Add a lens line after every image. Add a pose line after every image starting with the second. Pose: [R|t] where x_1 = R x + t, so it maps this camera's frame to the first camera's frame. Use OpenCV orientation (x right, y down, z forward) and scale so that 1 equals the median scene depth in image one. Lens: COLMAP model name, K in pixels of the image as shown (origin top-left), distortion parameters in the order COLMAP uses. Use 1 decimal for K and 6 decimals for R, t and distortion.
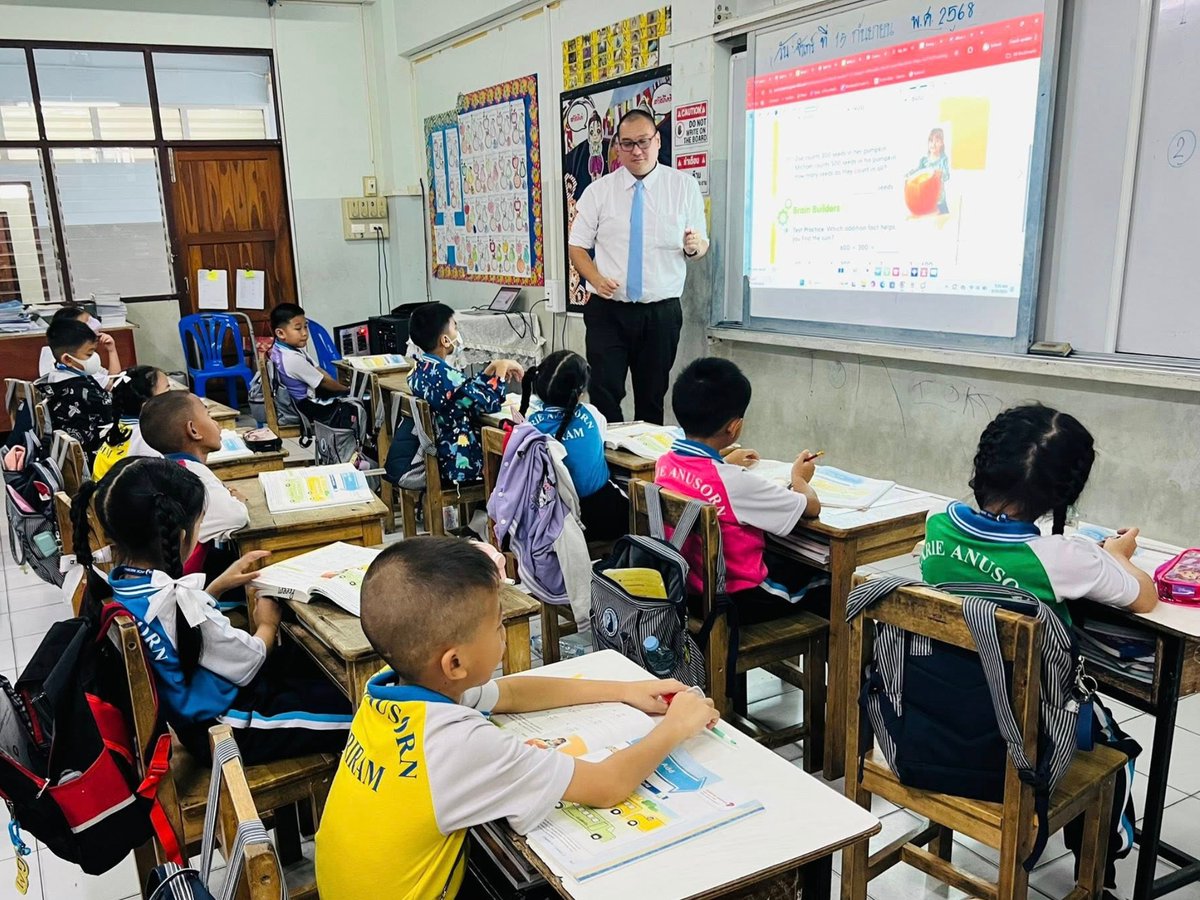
lens RADIAL K [[888.5, 0, 600.0], [0, 888.5, 450.0], [0, 0, 1]] dist [0.031797, -0.032317]
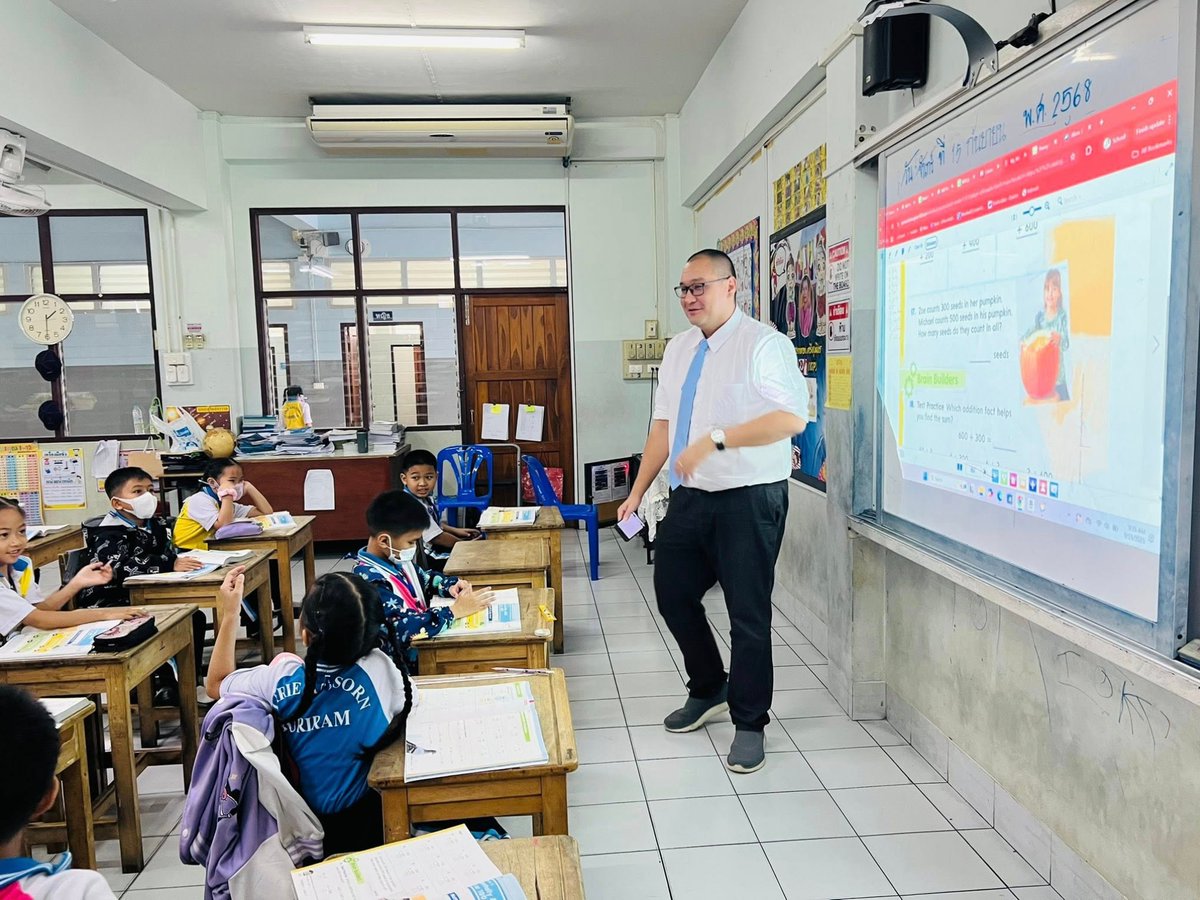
lens RADIAL K [[888.5, 0, 600.0], [0, 888.5, 450.0], [0, 0, 1]] dist [0.031797, -0.032317]
pose [[0.931990, 0.055992, -0.358135, 0.229450], [-0.108428, 0.985824, -0.128040, -0.085060], [0.345889, 0.158164, 0.924849, 0.232204]]
